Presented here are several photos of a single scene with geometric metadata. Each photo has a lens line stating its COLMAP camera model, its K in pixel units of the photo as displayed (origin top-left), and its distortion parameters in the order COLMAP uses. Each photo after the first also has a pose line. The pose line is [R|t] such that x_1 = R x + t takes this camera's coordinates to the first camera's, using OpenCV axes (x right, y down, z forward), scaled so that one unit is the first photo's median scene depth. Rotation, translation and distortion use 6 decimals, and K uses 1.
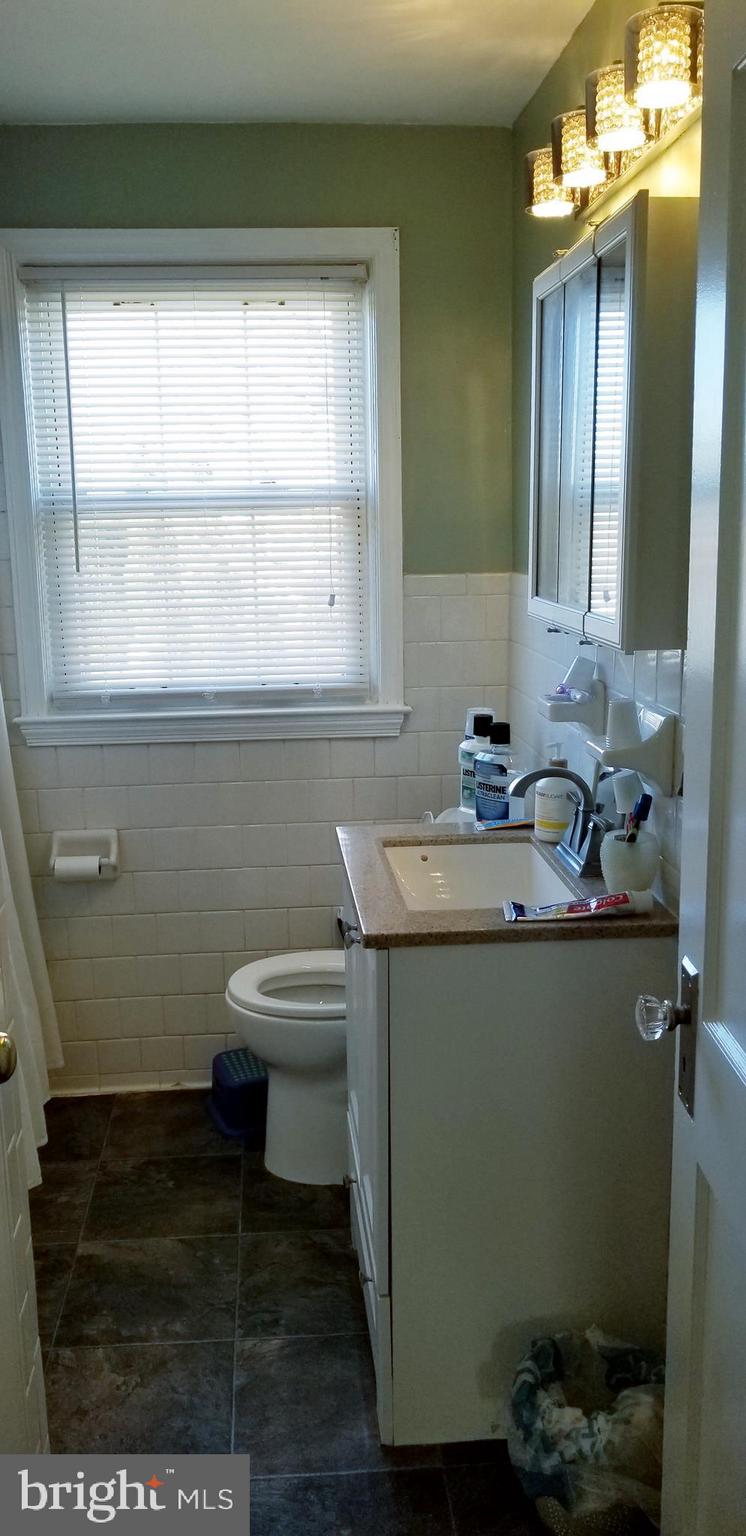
lens RADIAL K [[1205.3, 0, 358.8], [0, 1205.3, 778.6], [0, 0, 1]] dist [0.001706, -0.008133]
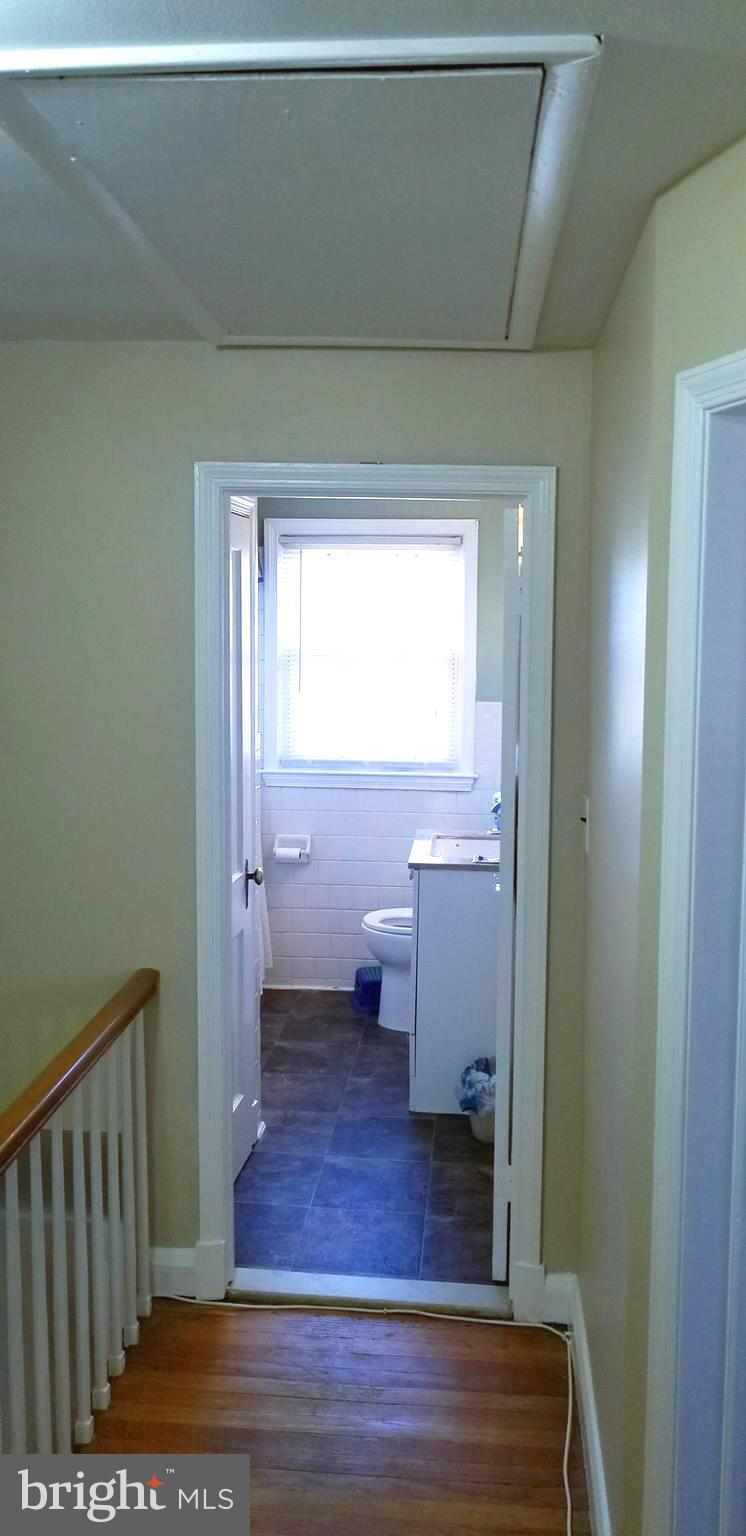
lens RADIAL K [[1205.3, 0, 377.8], [0, 1205.3, 763.7], [0, 0, 1]] dist [0.001706, -0.008133]
pose [[0.985763, 0.047161, -0.161391, 0.190971], [-0.061603, 0.994416, -0.085681, 0.088200], [0.156449, 0.094404, 0.983164, -0.794191]]
